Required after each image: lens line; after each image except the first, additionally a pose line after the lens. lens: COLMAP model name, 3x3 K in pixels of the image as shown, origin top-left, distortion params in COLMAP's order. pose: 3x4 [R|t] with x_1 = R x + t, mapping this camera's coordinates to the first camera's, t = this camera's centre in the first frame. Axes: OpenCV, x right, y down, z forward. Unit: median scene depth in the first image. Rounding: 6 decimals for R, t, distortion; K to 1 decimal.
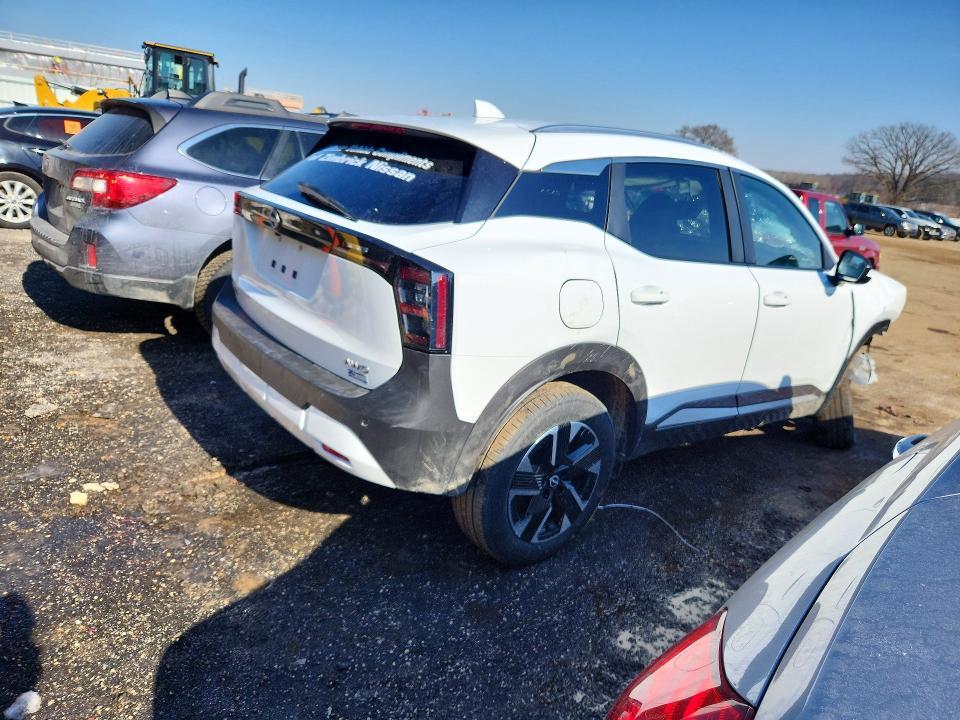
lens RADIAL K [[729.9, 0, 478.8], [0, 729.9, 359.8], [0, 0, 1]] dist [0.003922, 0.019499]
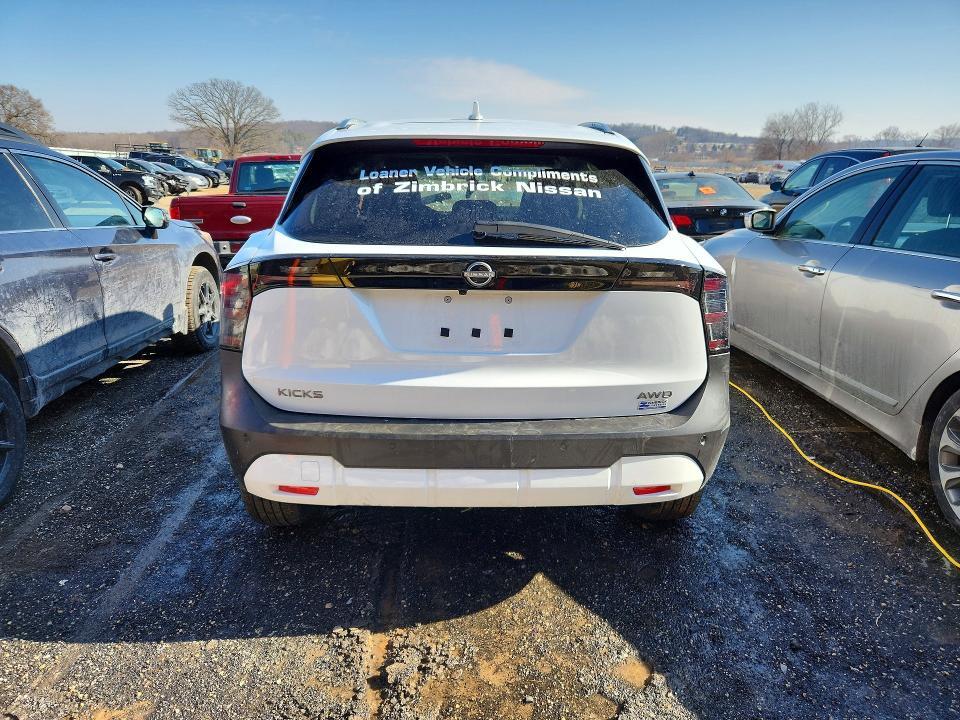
lens RADIAL K [[729.9, 0, 476.9], [0, 729.9, 362.3], [0, 0, 1]] dist [0.003922, 0.019499]
pose [[0.537919, -0.330758, 0.775398, -0.284810], [0.278270, 0.937923, 0.207040, -0.082313], [-0.795744, 0.104399, 0.596567, 0.167686]]
